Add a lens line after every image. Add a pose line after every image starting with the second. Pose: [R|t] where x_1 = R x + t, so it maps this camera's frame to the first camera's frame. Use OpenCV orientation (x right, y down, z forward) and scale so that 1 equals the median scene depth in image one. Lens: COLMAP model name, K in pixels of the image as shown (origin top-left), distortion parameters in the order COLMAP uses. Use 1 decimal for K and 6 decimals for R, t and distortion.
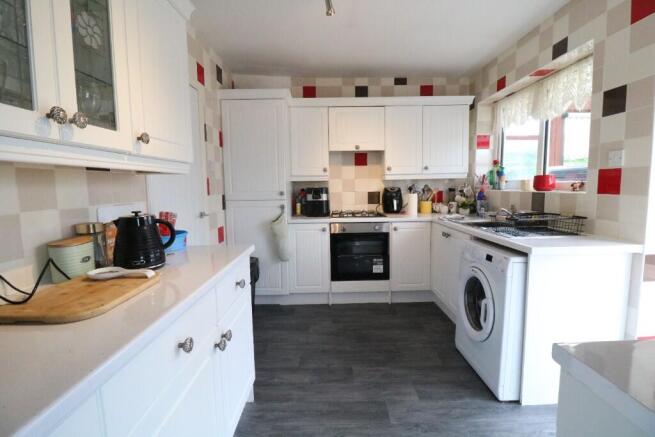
lens RADIAL K [[310.6, 0, 333.3], [0, 310.6, 216.4], [0, 0, 1]] dist [0.009706, -0.017862]
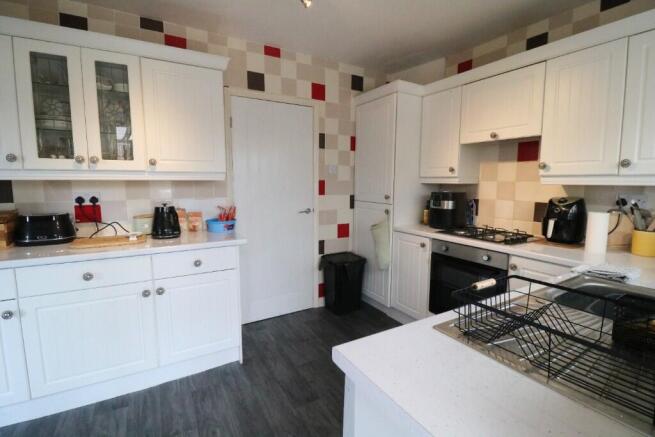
lens RADIAL K [[310.6, 0, 333.3], [0, 310.6, 216.4], [0, 0, 1]] dist [0.009706, -0.017862]
pose [[0.488622, 0.114951, -0.864890, 0.517330], [-0.097707, 0.992257, 0.076679, -0.066643], [0.867007, 0.047039, 0.496070, 0.375160]]
